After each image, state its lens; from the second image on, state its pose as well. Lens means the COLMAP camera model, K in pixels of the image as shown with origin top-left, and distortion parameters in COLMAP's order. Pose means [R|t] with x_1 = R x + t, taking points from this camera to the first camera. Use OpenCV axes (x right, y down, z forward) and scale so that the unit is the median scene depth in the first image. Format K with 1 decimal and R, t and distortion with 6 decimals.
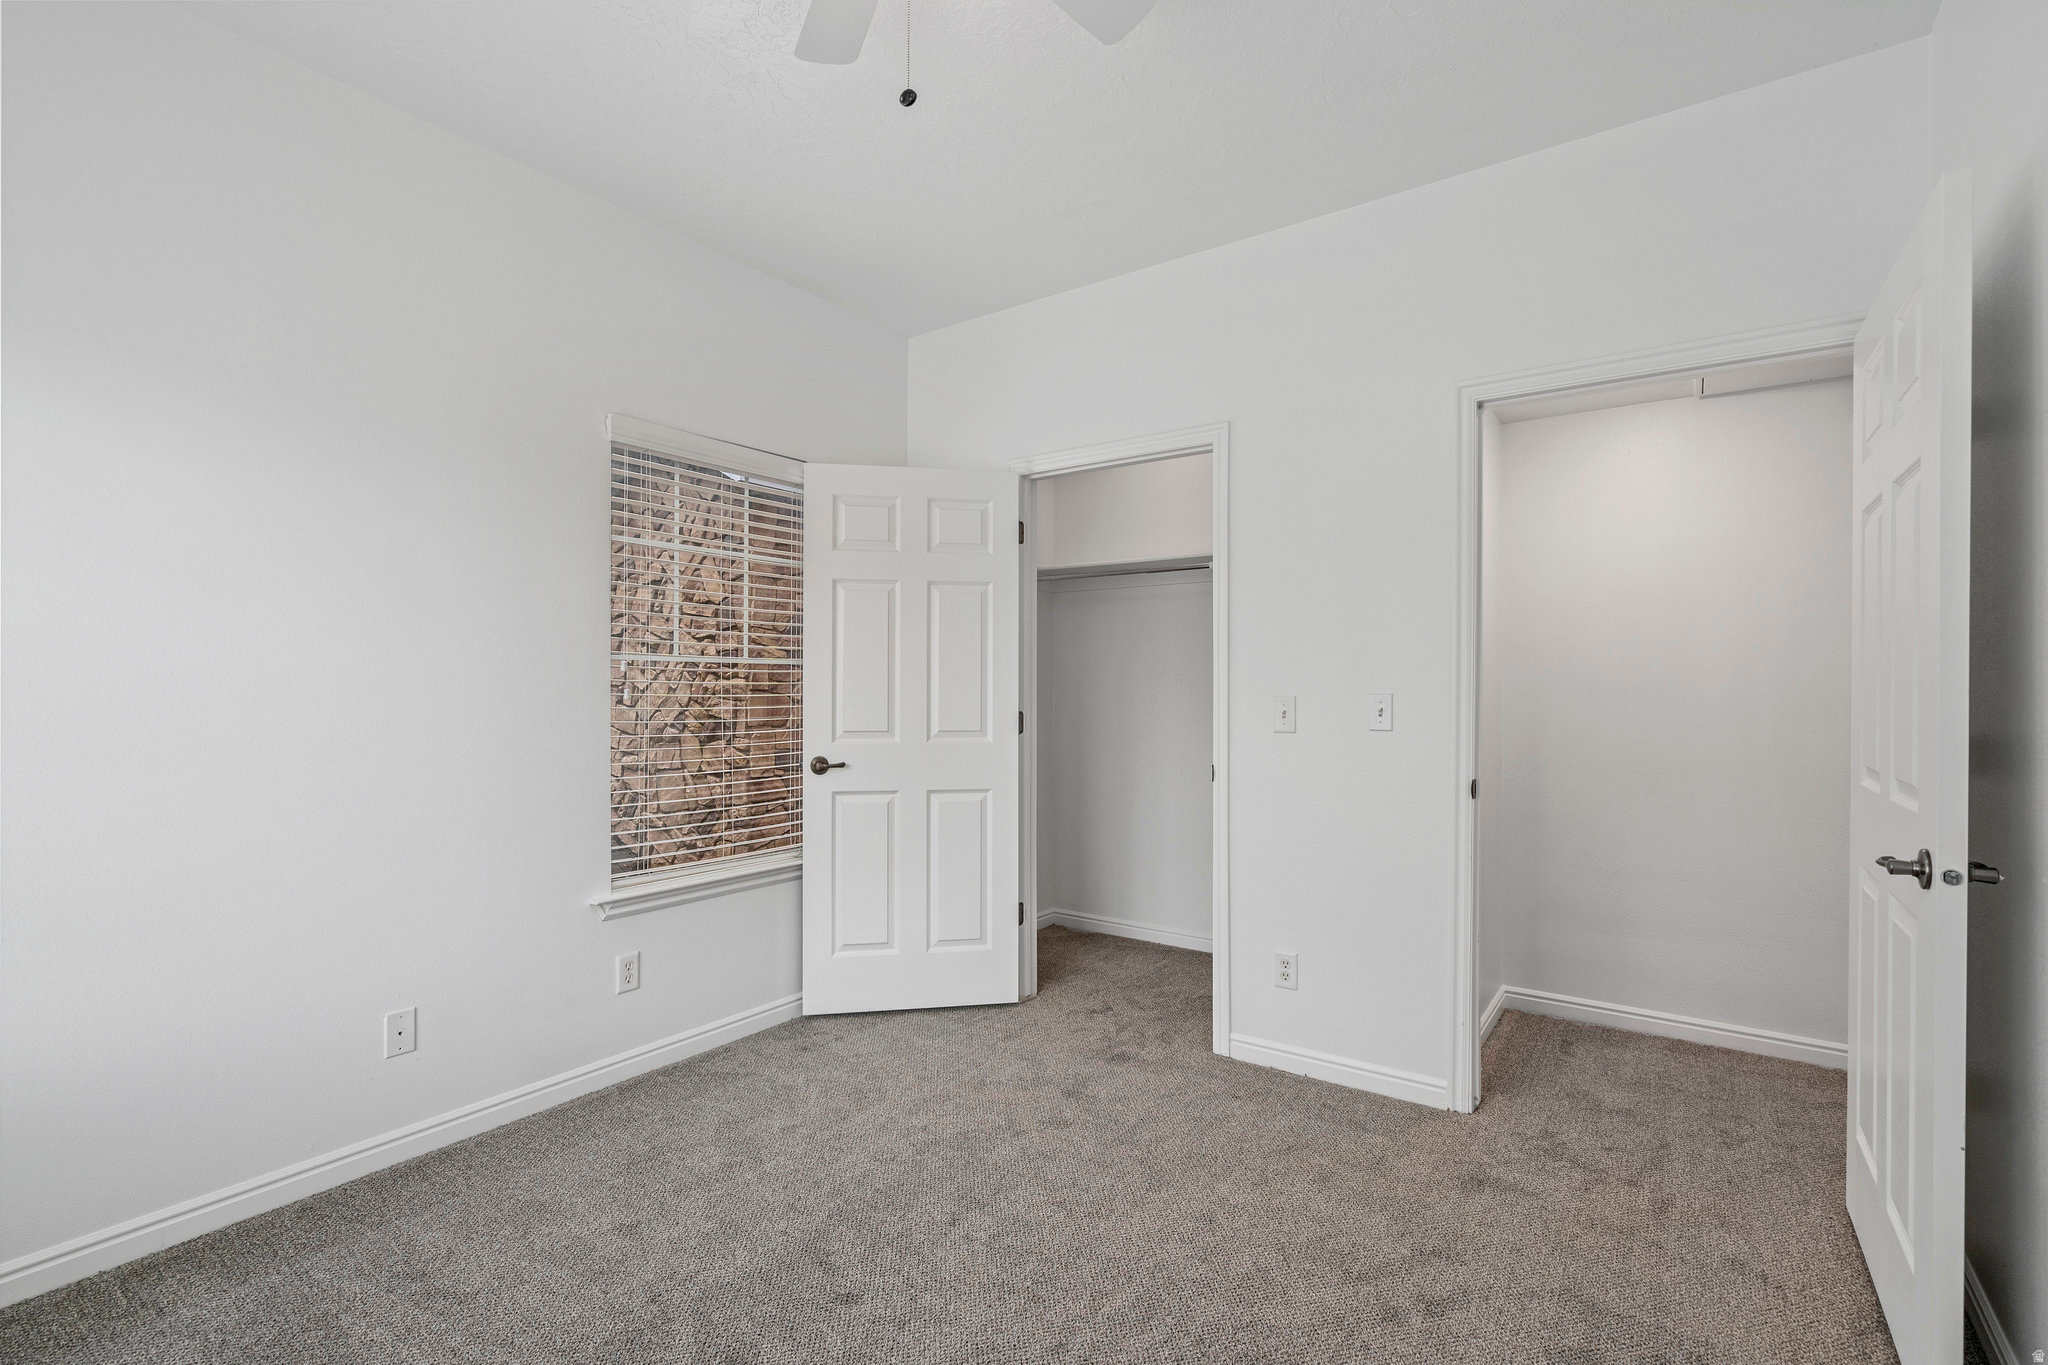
lens RADIAL K [[924.0, 0, 1028.3], [0, 924.0, 686.6], [0, 0, 1]] dist [-0.002854, 0.000879]
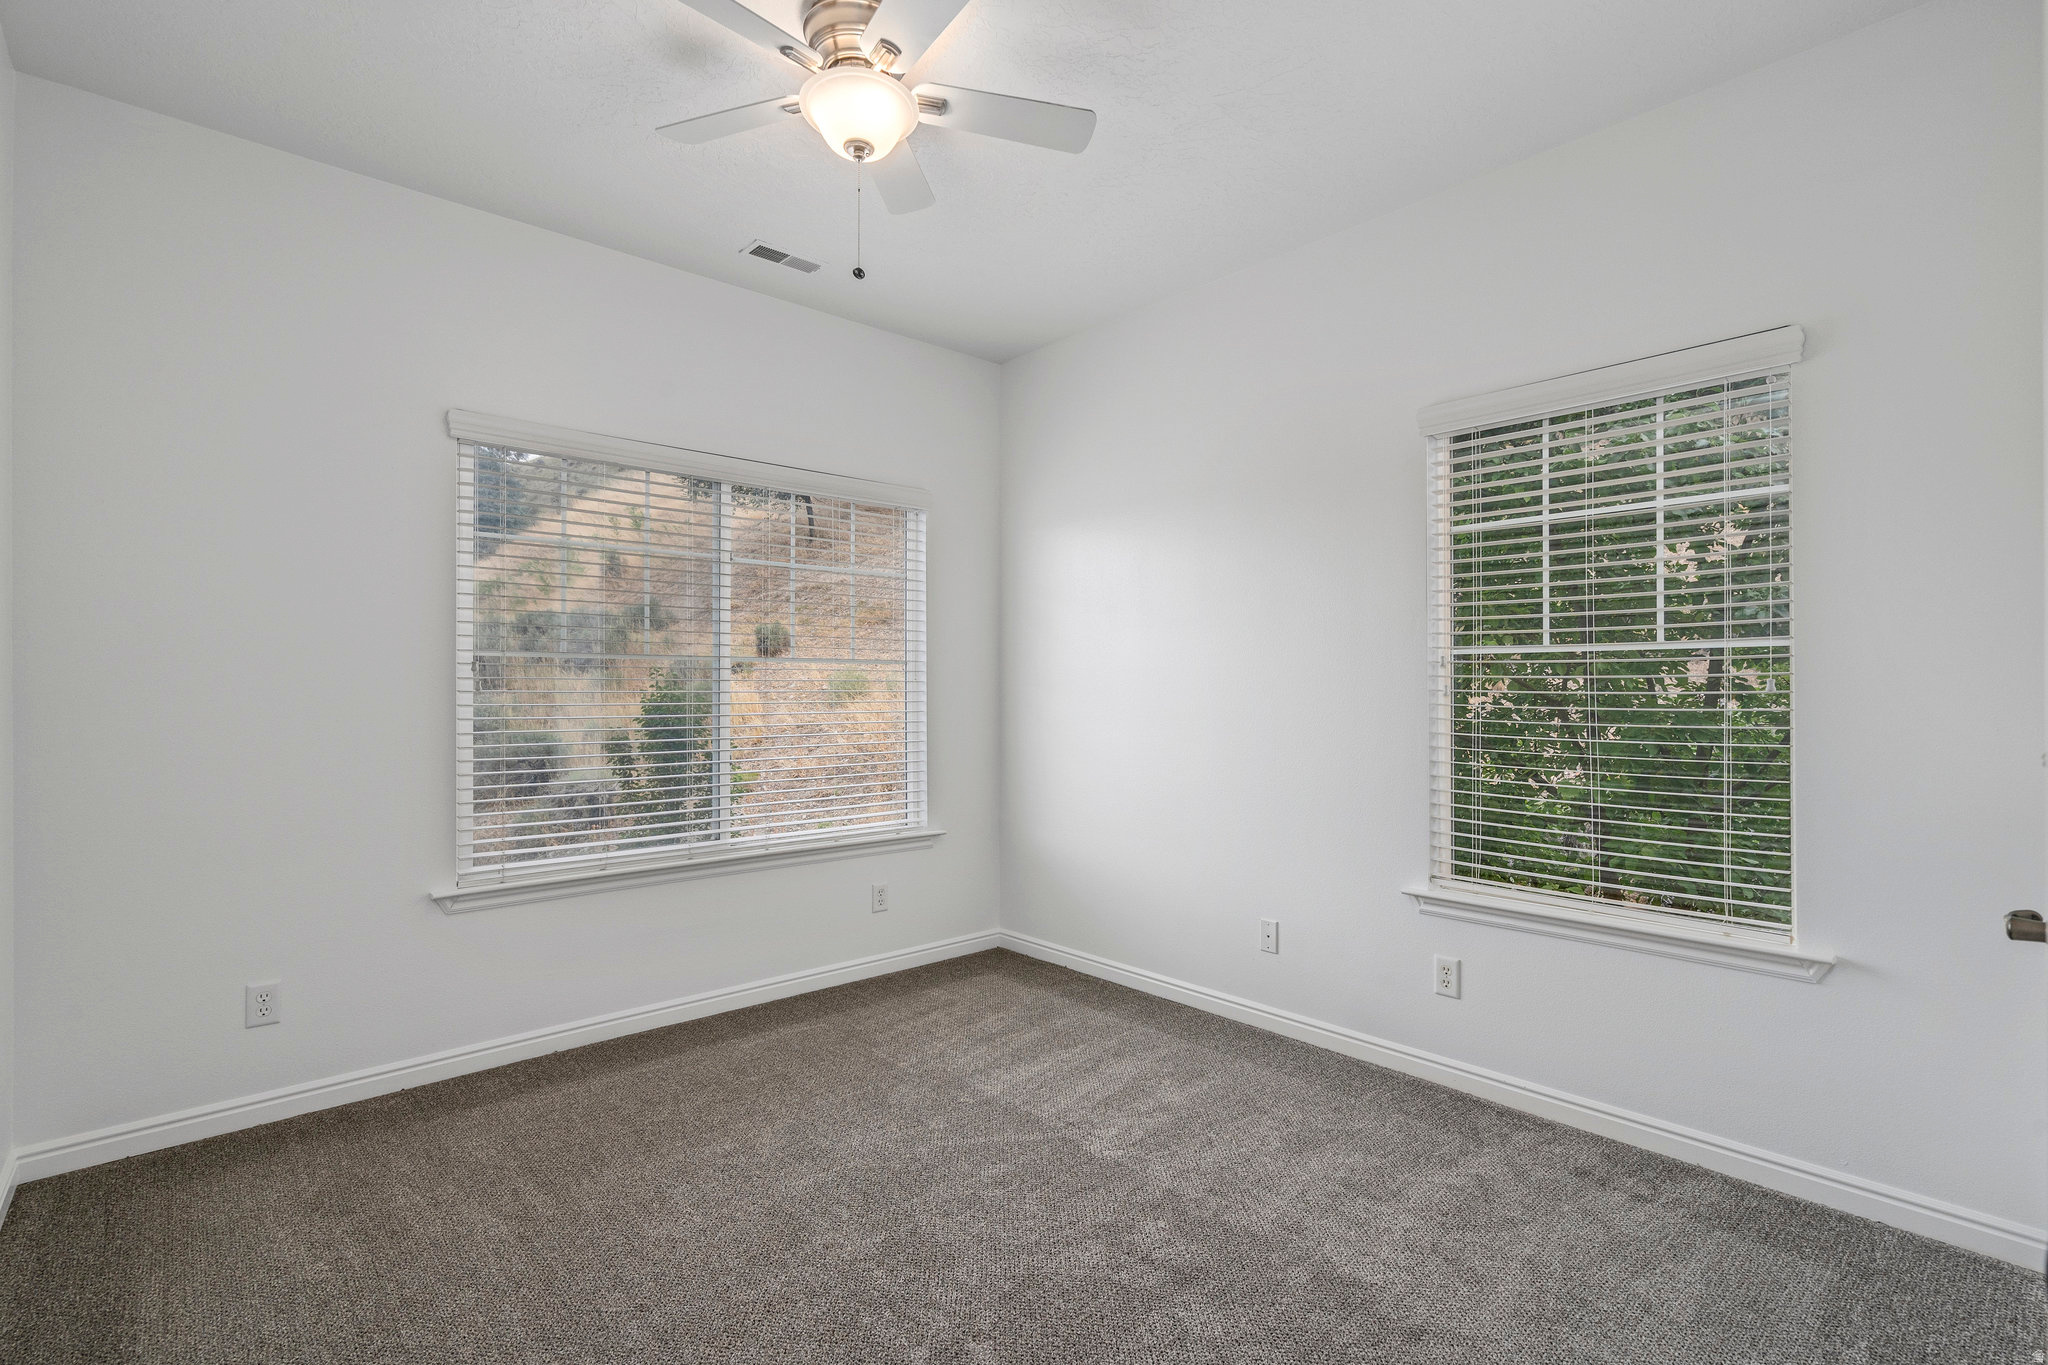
lens RADIAL K [[924.0, 0, 1028.3], [0, 924.0, 686.6], [0, 0, 1]] dist [-0.002854, 0.000879]
pose [[-0.206290, -0.005858, -0.978473, 0.525874], [-0.003740, 0.999979, -0.005198, 0.010230], [0.978484, 0.002587, -0.206308, 0.667586]]
